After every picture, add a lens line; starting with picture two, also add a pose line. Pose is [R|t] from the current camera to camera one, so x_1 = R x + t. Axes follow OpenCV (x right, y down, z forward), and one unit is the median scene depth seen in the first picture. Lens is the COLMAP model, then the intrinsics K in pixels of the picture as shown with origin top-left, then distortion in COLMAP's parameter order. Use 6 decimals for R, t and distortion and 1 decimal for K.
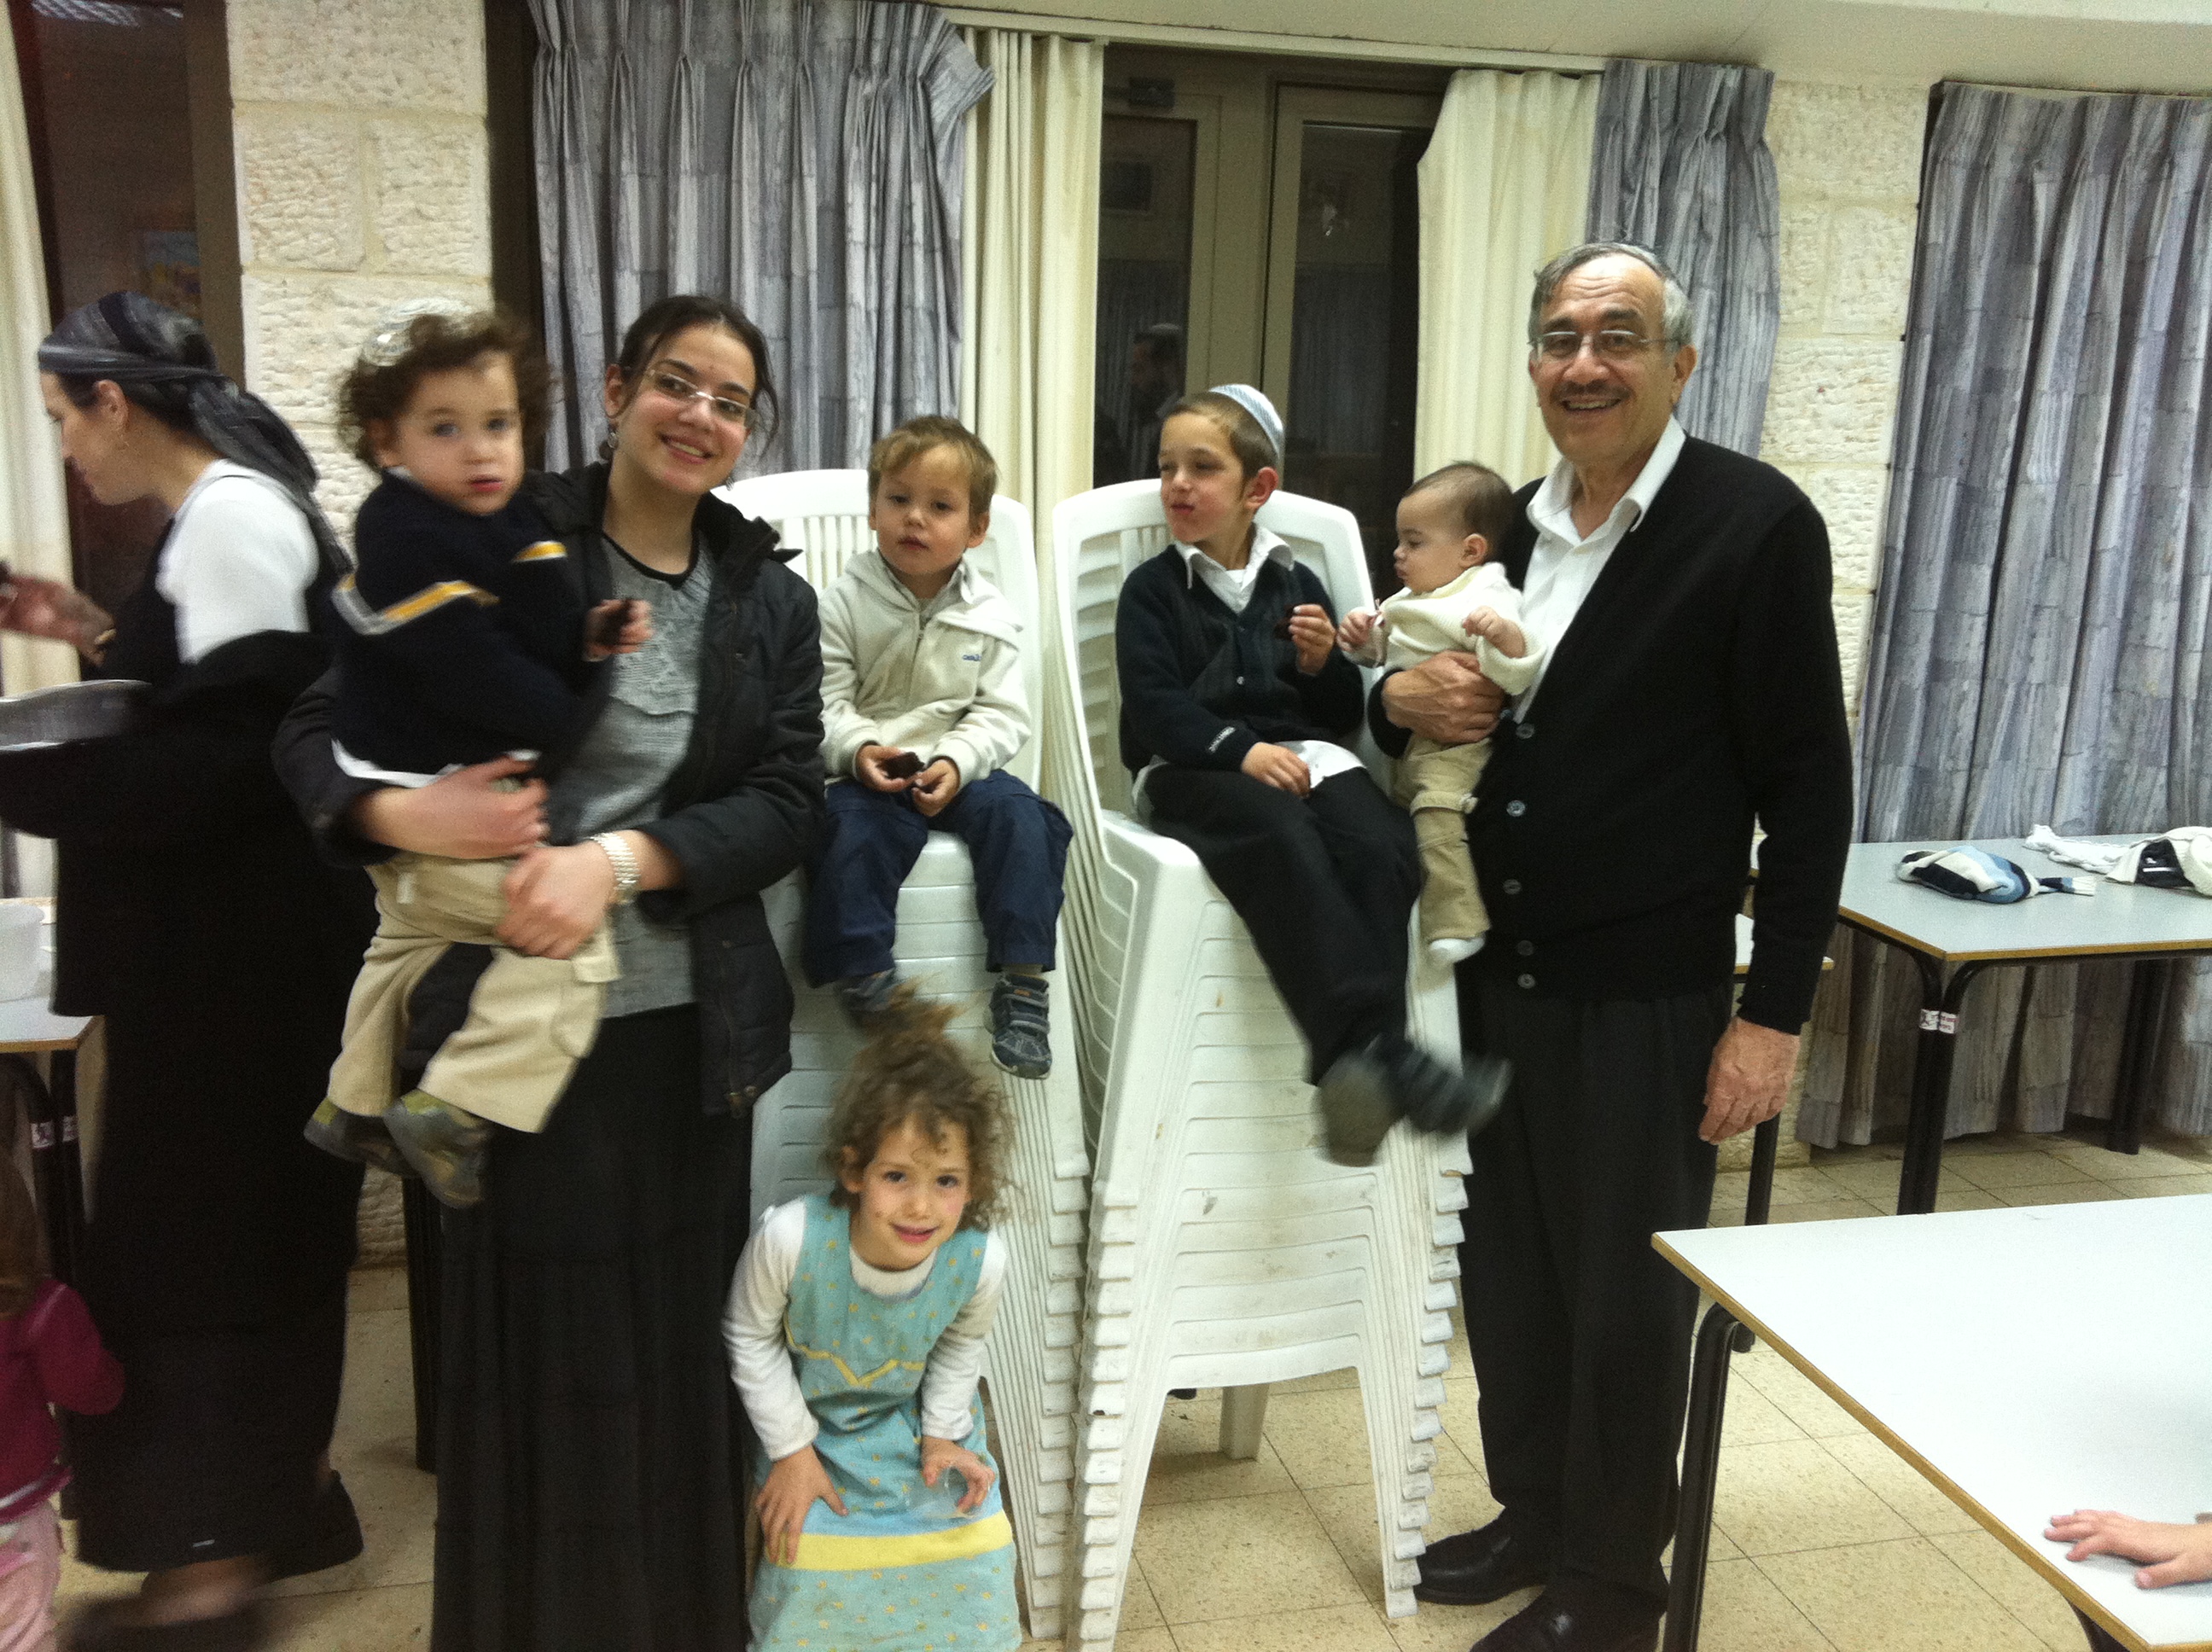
lens RADIAL K [[2045.2, 0, 1117.5], [0, 2045.2, 796.2], [0, 0, 1]] dist [0.005852, 0.000000]
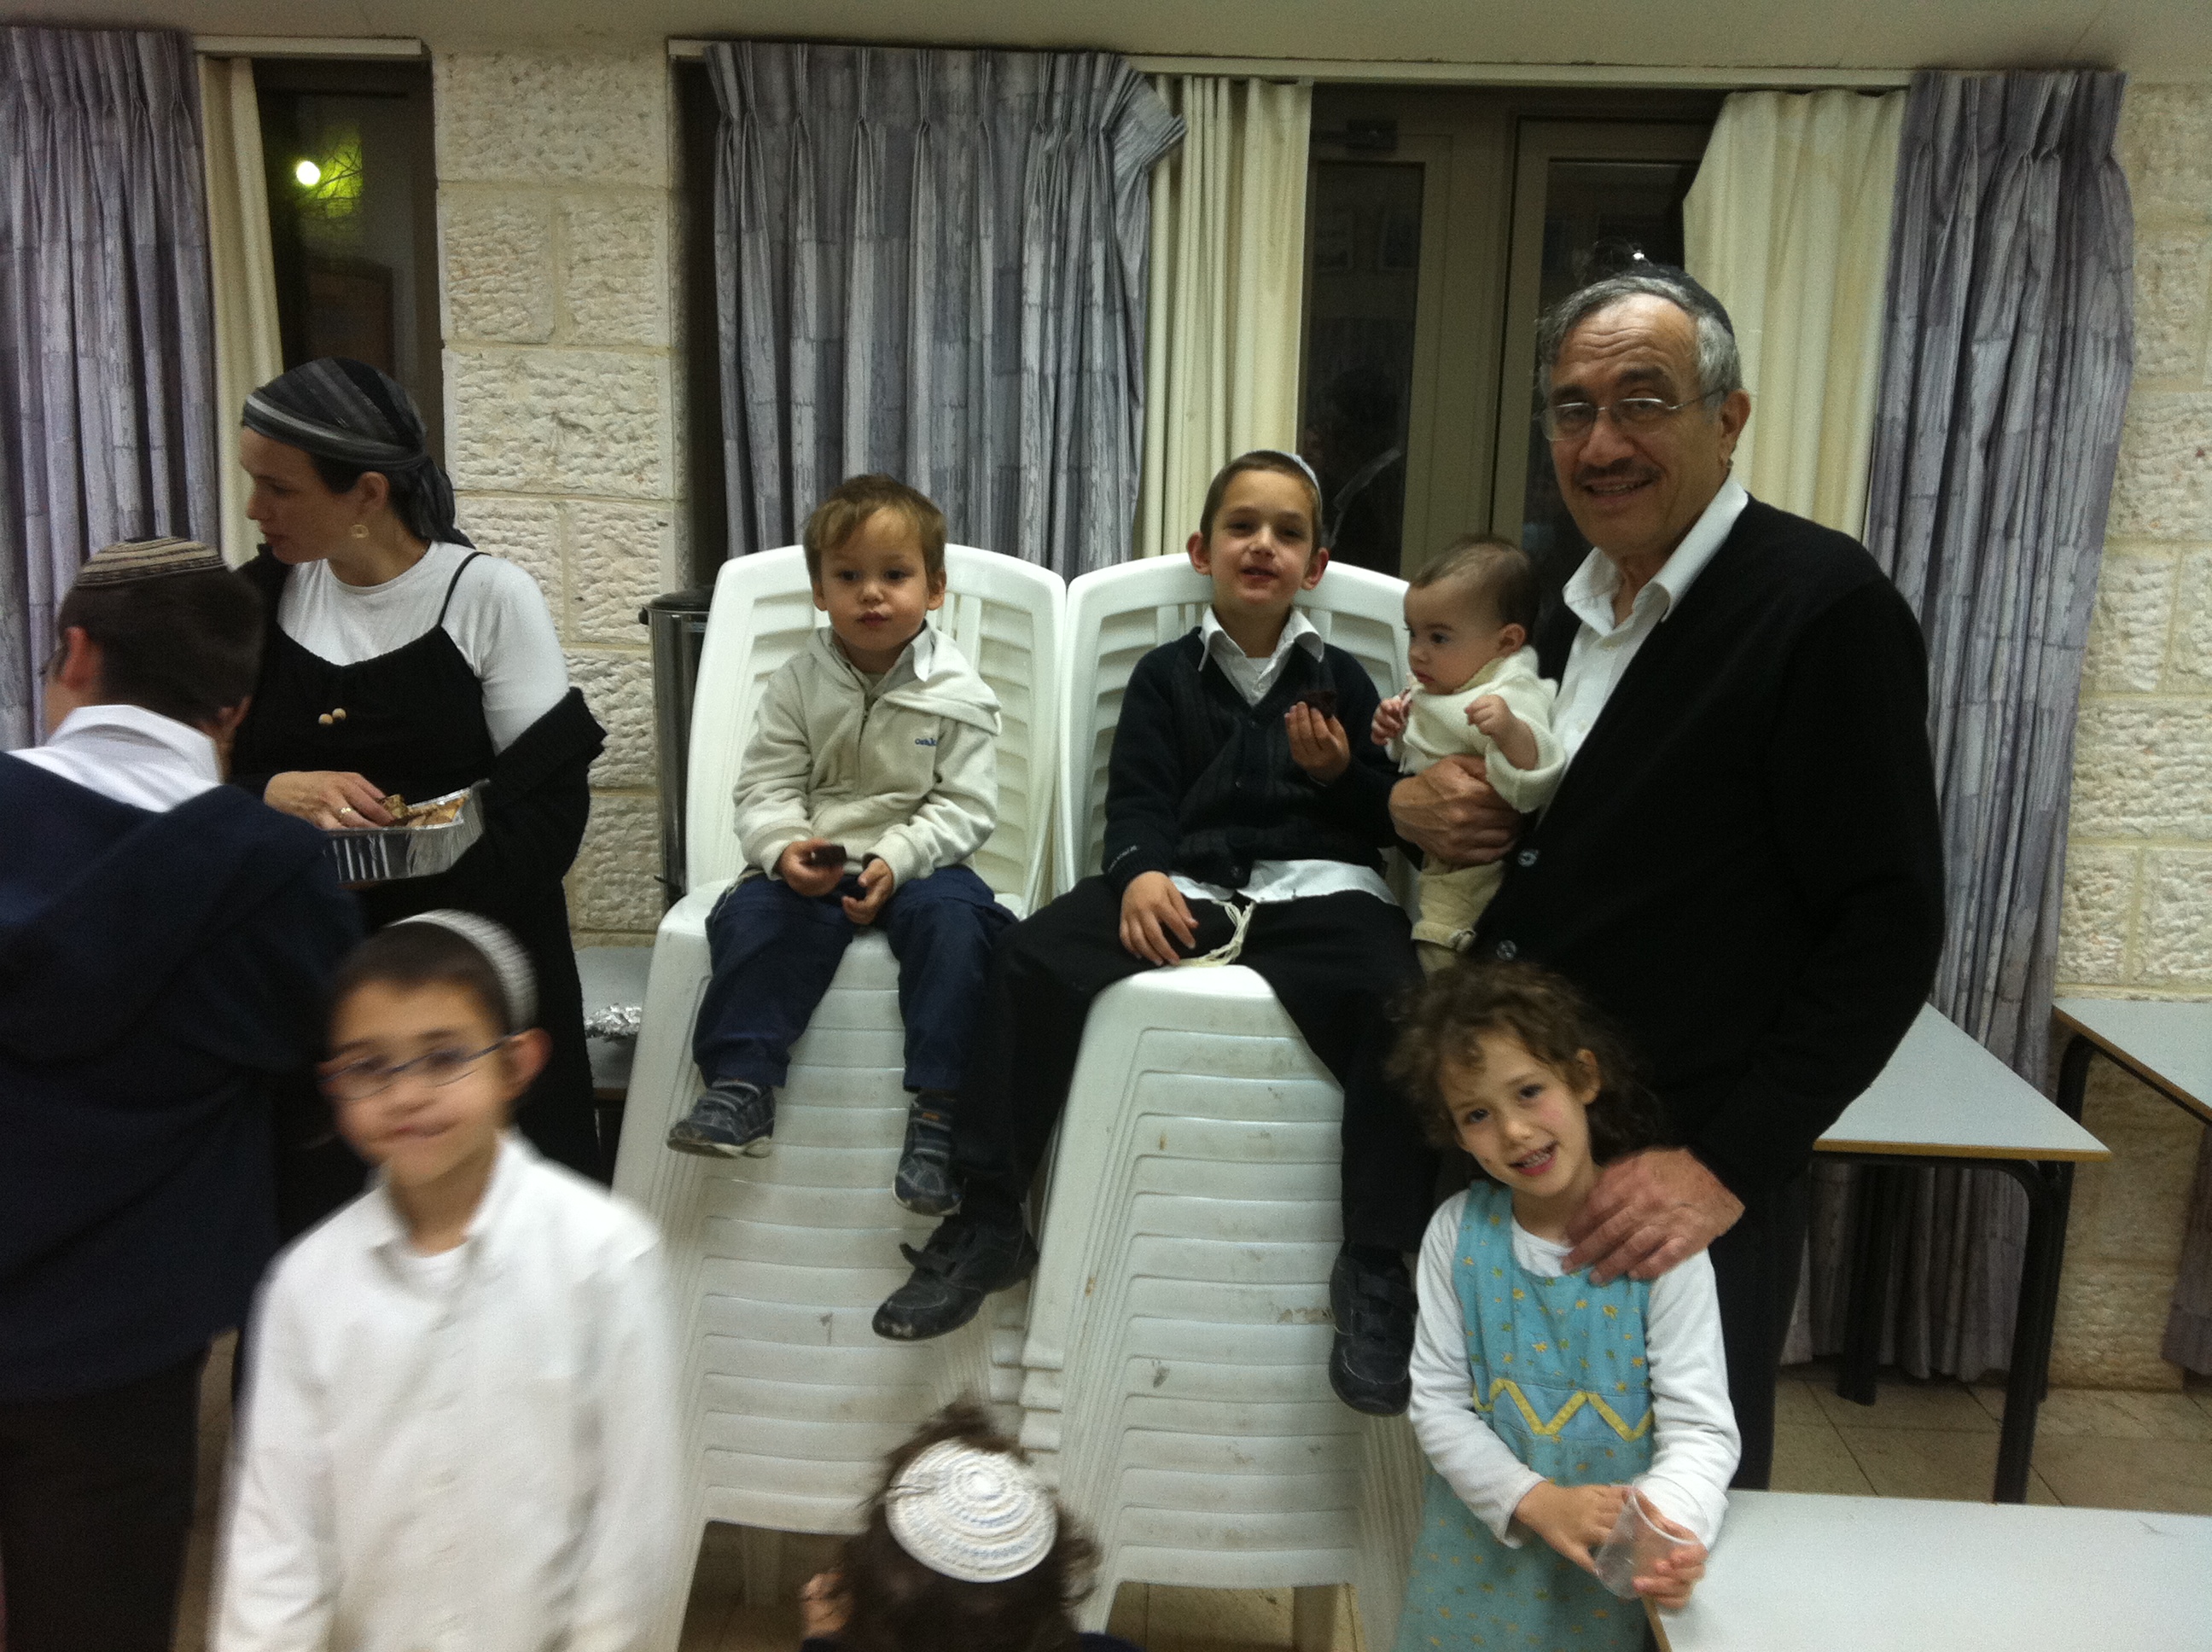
lens RADIAL K [[2045.2, 0, 1128.9], [0, 2045.2, 799.3], [0, 0, 1]] dist [0.005852, 0.000000]
pose [[0.958805, 0.042917, -0.280803, 0.193814], [-0.052443, 0.998272, -0.026492, -0.016756], [0.279181, 0.040127, 0.959400, 0.105169]]
